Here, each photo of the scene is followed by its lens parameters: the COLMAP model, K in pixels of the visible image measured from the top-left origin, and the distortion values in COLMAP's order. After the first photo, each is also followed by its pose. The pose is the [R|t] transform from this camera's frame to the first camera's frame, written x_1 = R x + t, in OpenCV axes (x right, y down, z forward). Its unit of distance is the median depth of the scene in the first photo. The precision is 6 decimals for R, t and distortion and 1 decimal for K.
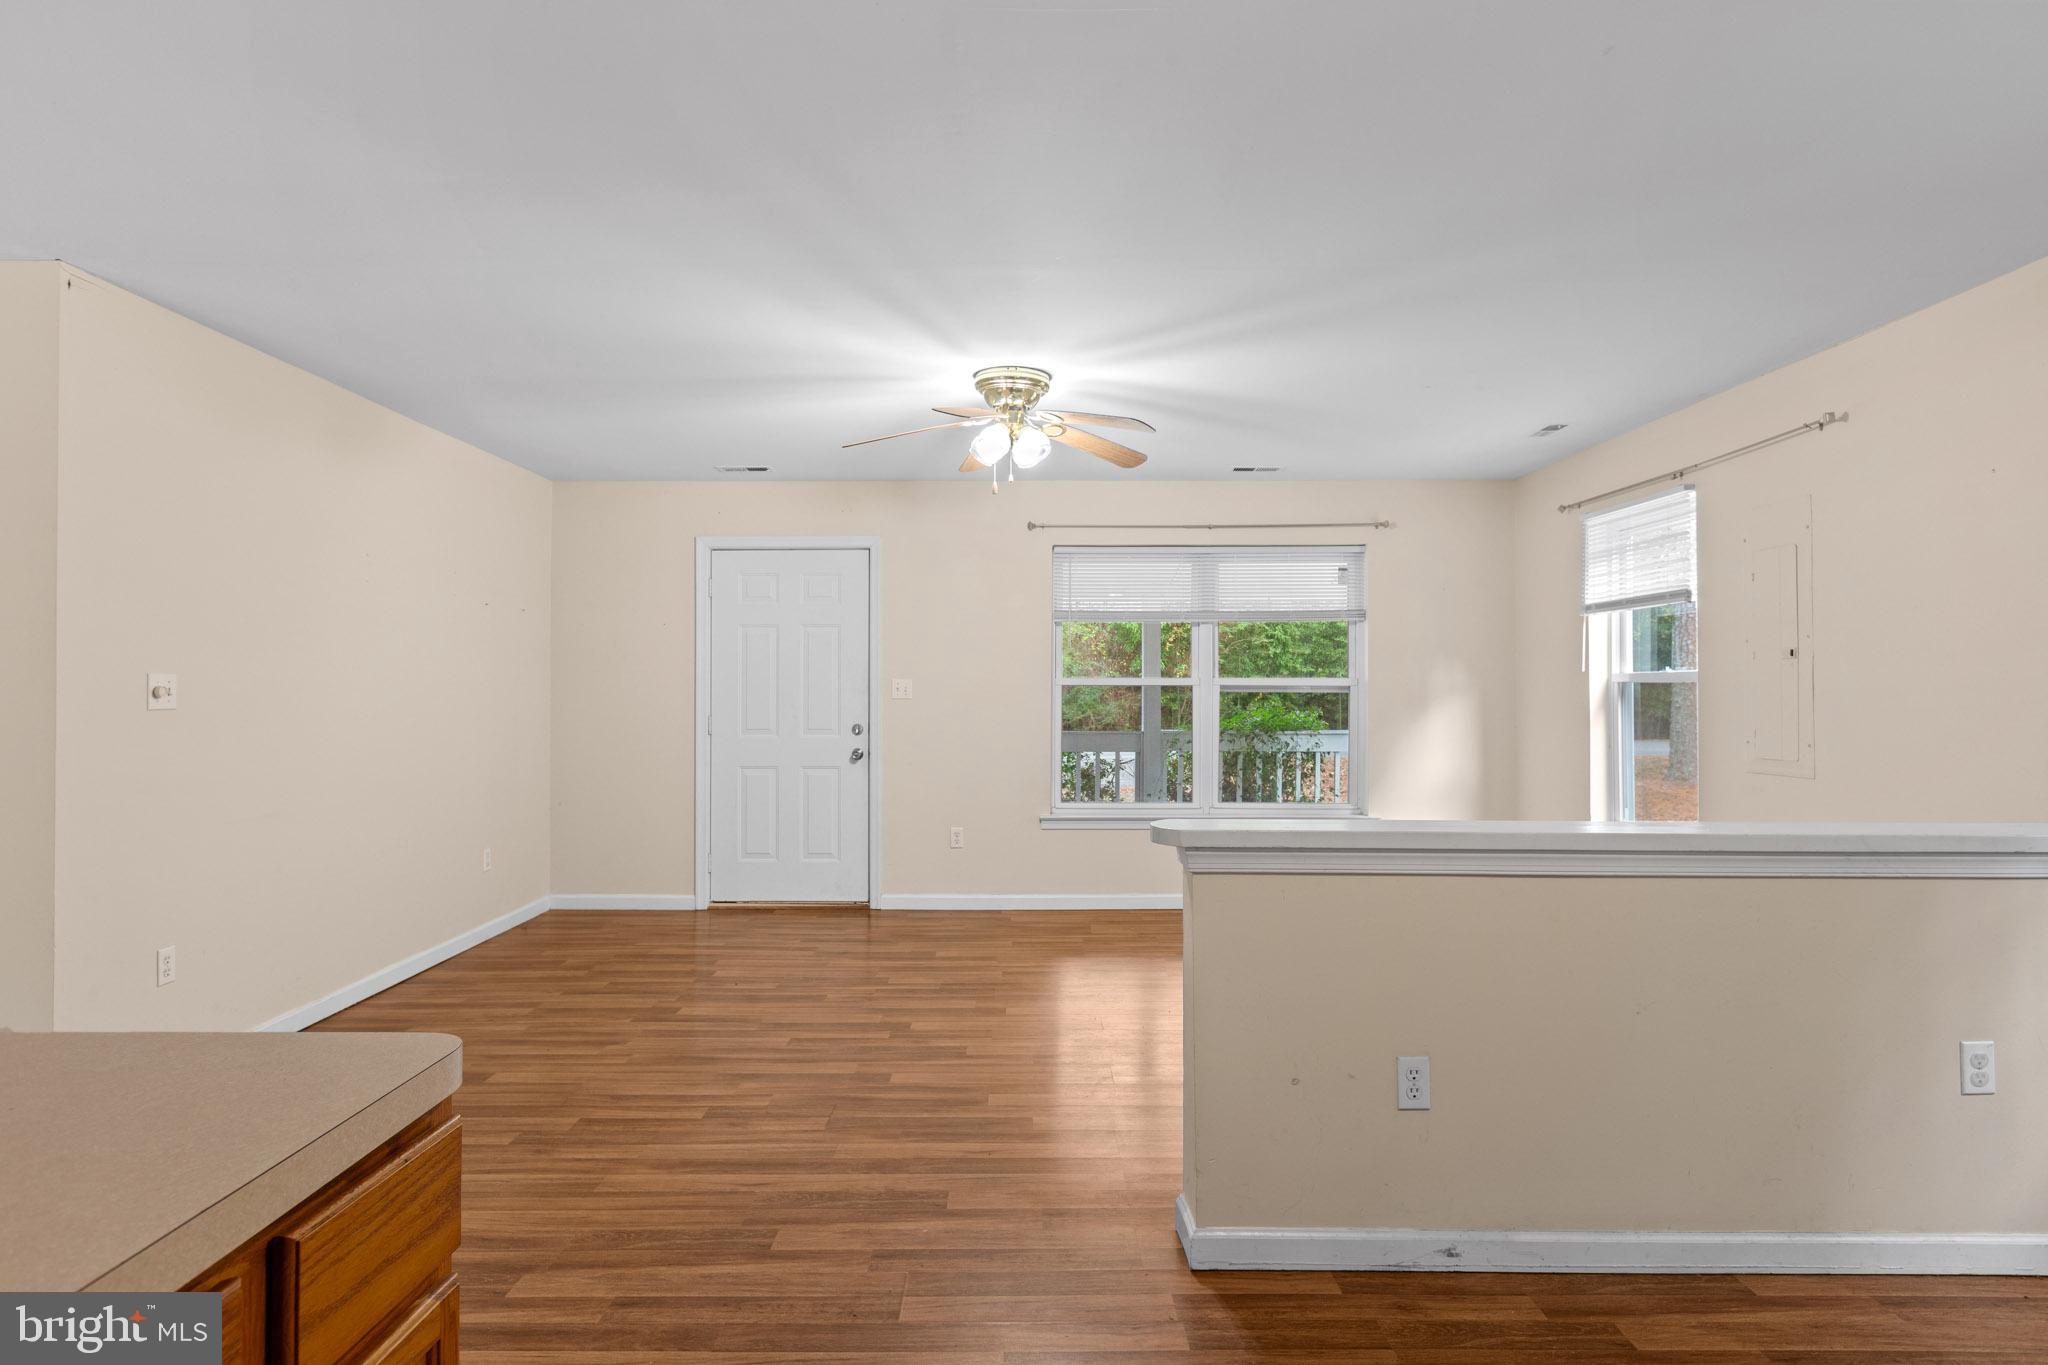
lens RADIAL K [[1123.8, 0, 1038.7], [0, 1123.8, 668.4], [0, 0, 1]] dist [-0.001016, 0.000363]
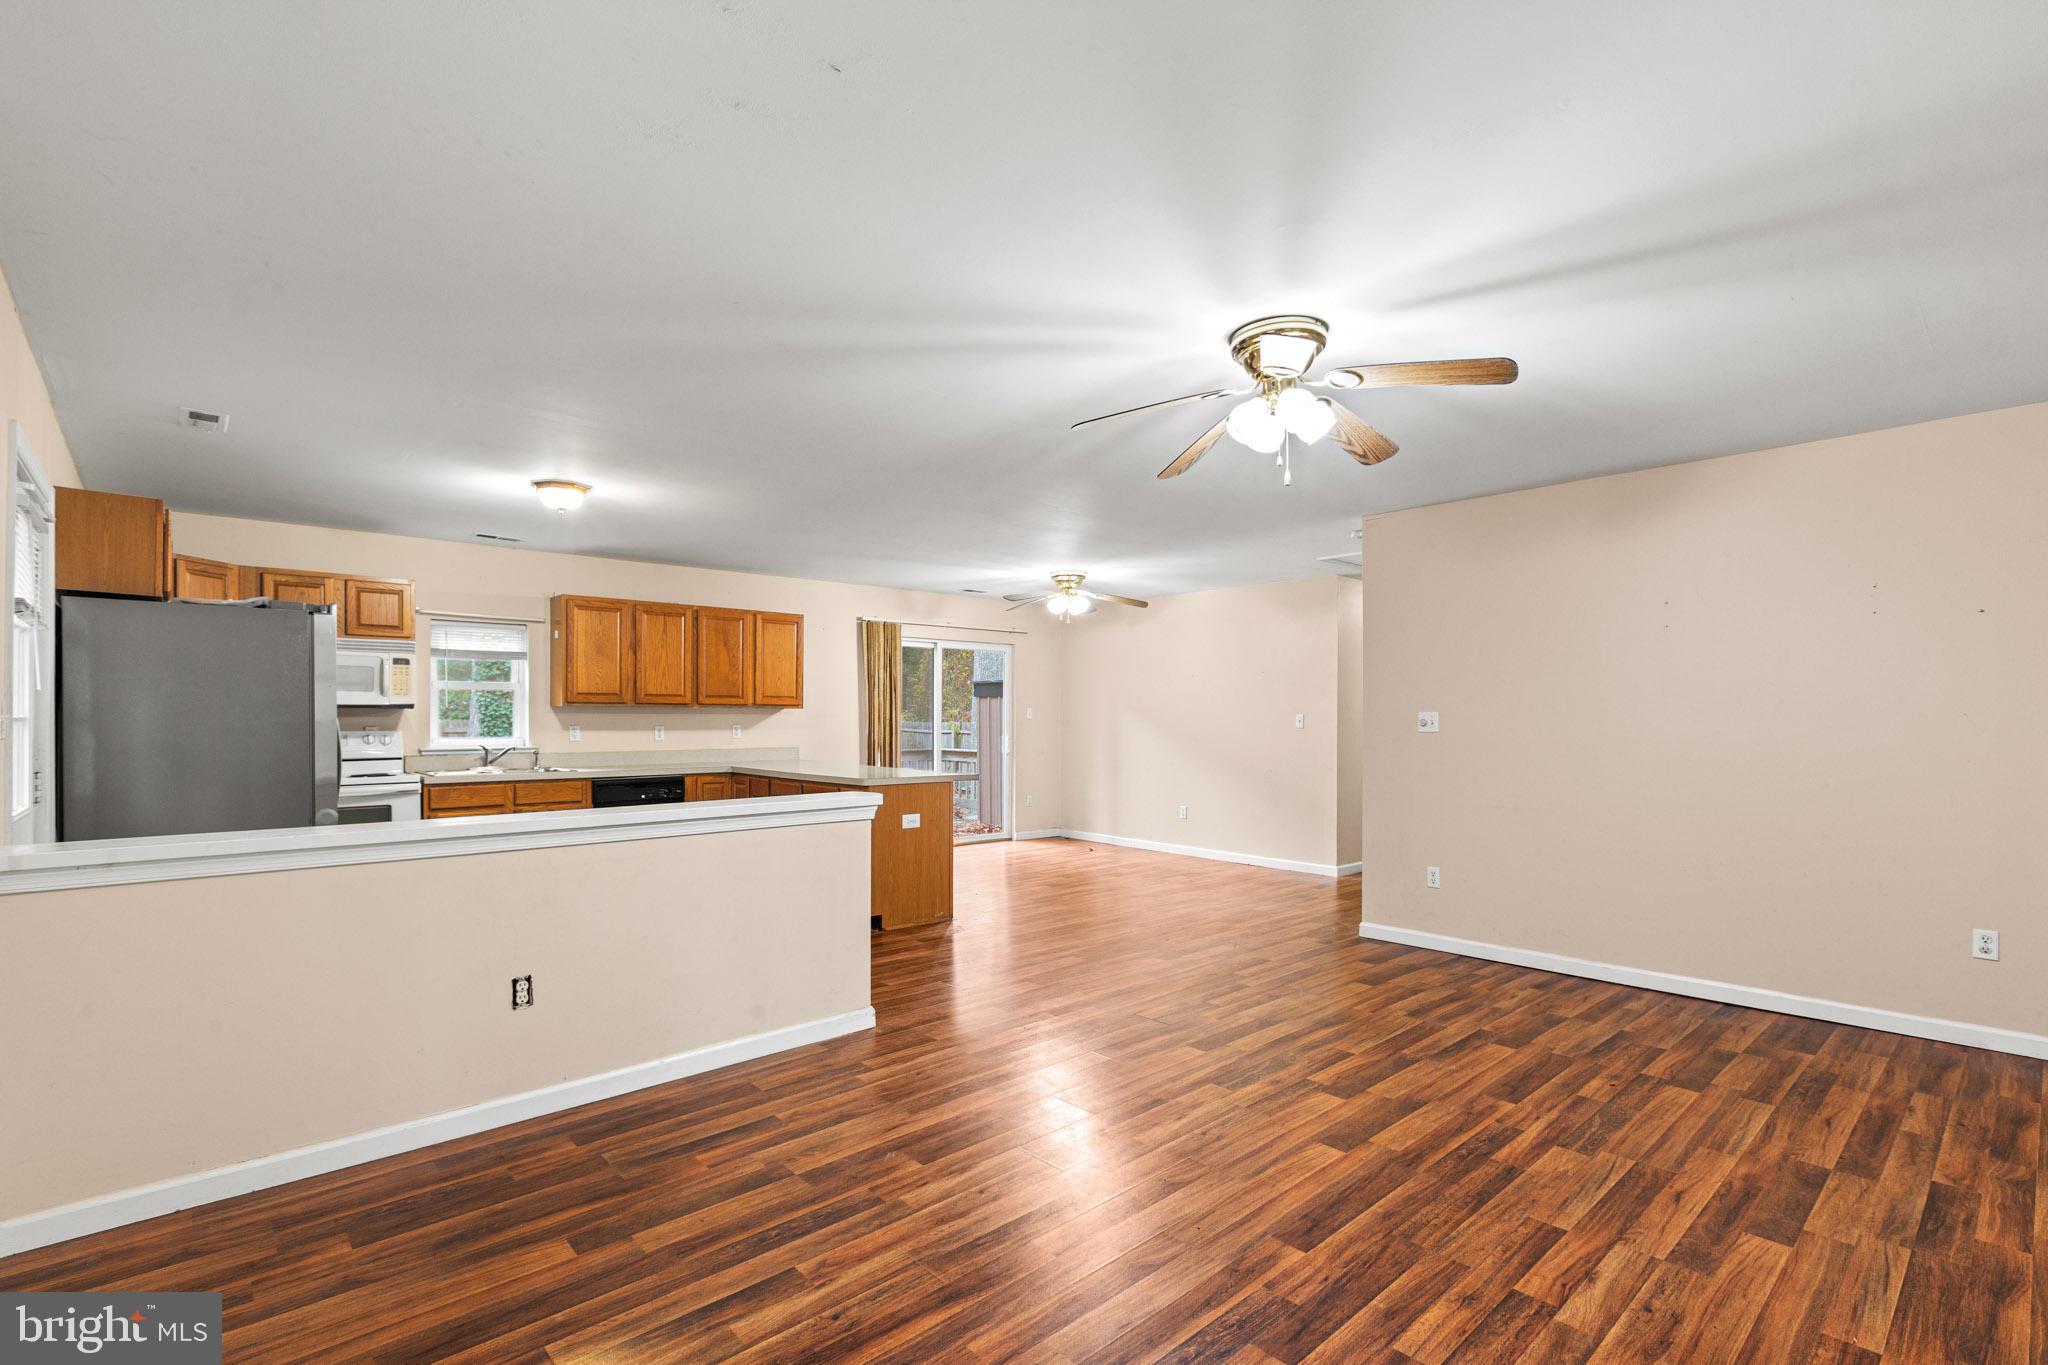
lens RADIAL K [[931.5, 0, 1028.5], [0, 931.5, 685.1], [0, 0, 1]] dist [0.004632, -0.001396]
pose [[-0.754904, -0.025632, -0.655334, 0.619107], [0.012103, 0.998521, -0.052996, 0.029949], [0.655723, -0.047939, -0.753478, 1.554611]]
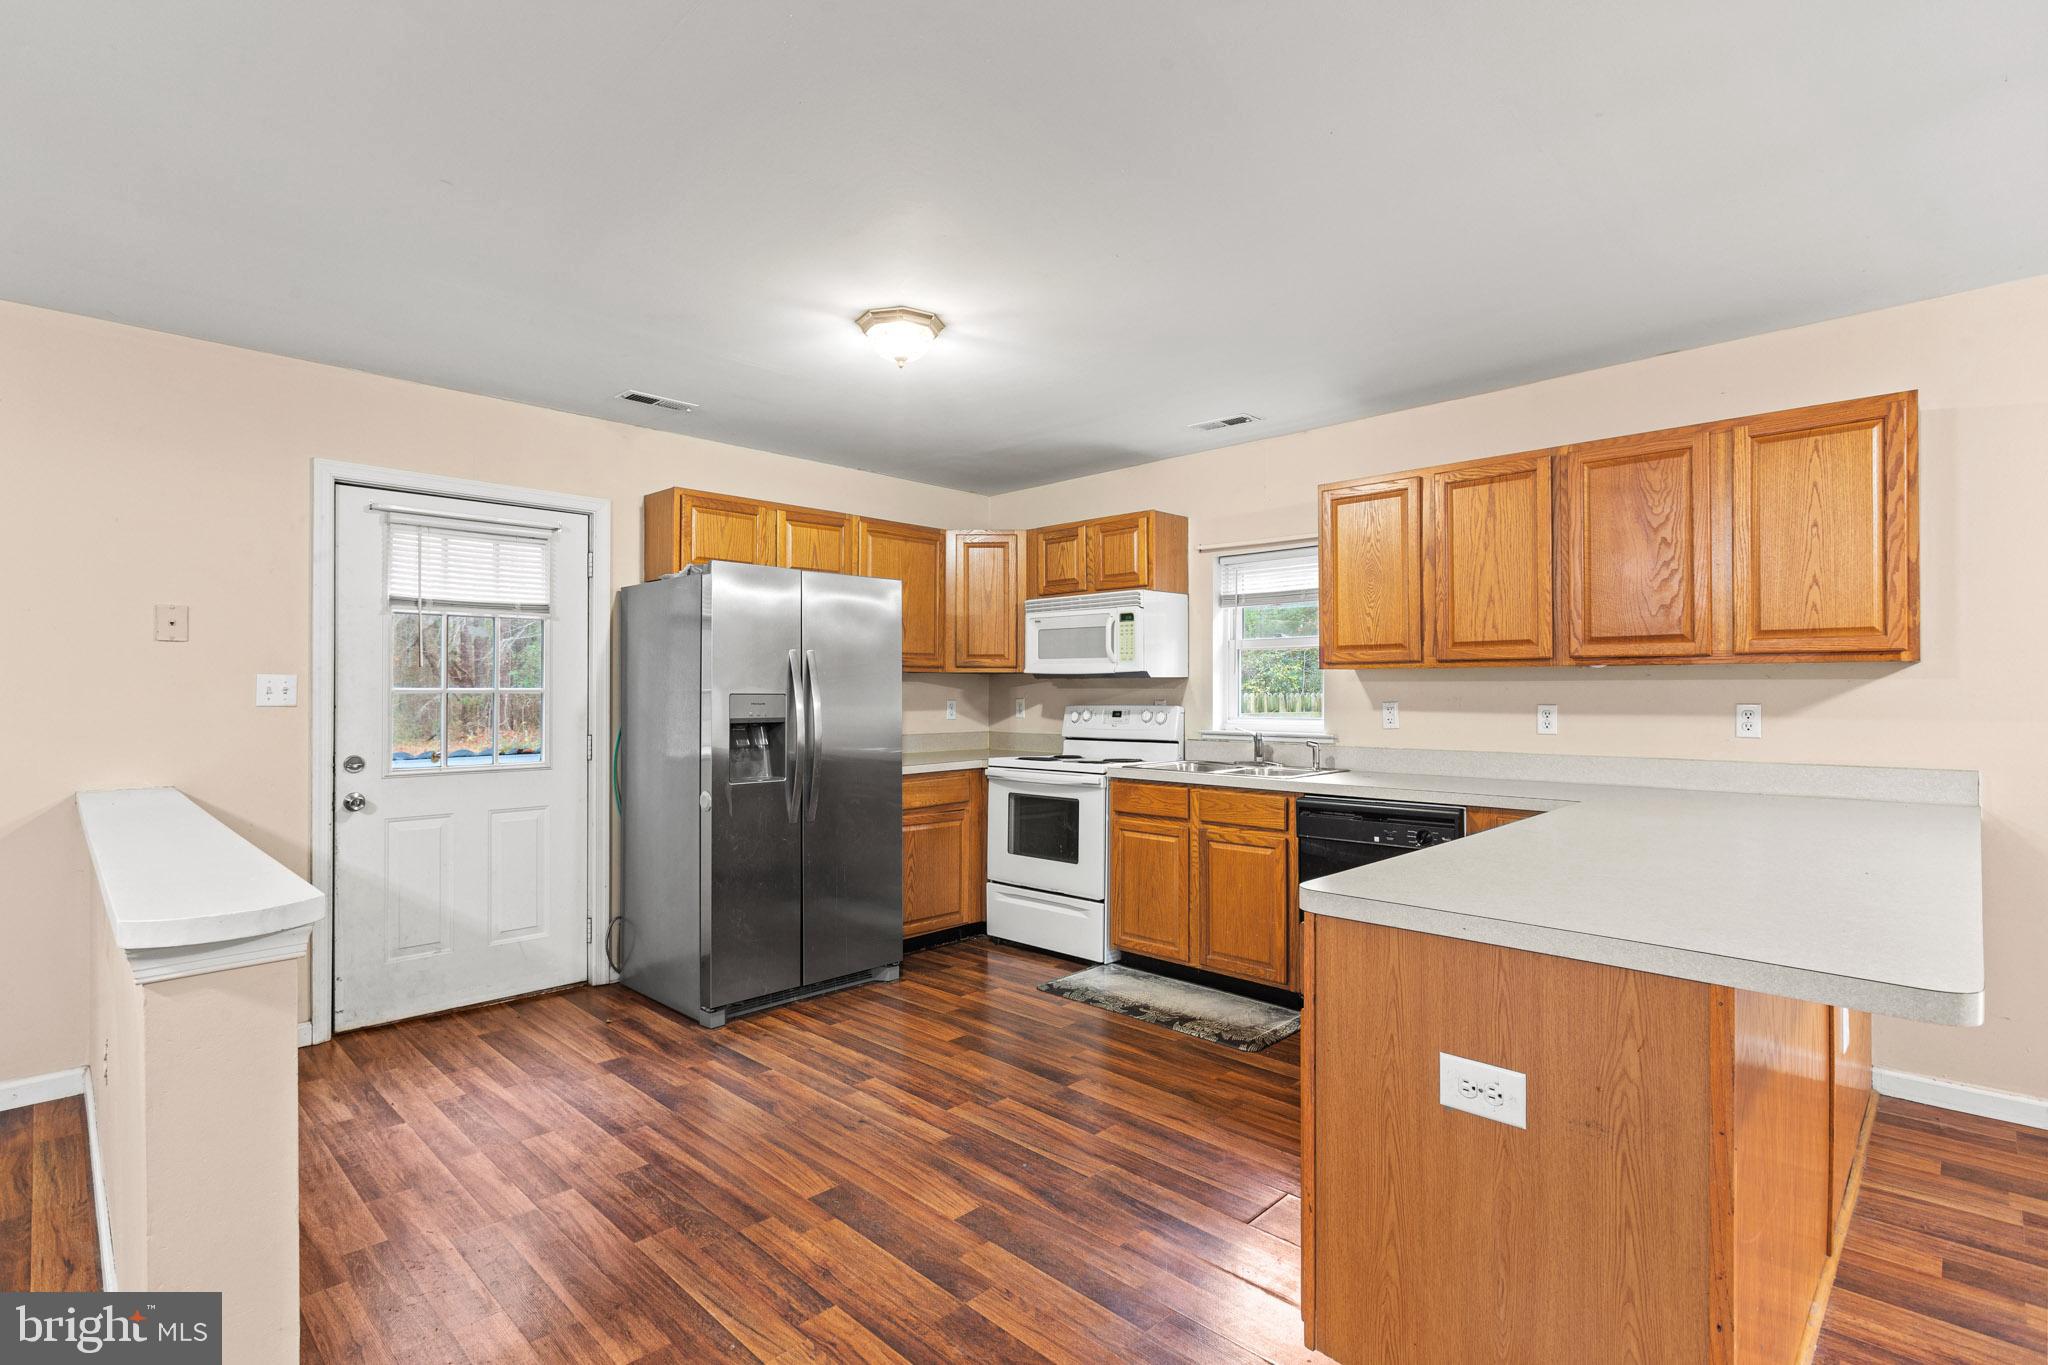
lens RADIAL K [[953.8, 0, 1032.9], [0, 953.8, 689.1], [0, 0, 1]] dist [-0.003506, -0.001029]
pose [[-0.716360, 0.002585, 0.697726, -0.360994], [-0.013600, 0.999751, -0.017667, 0.012628], [-0.697598, -0.022145, -0.716147, 0.690675]]
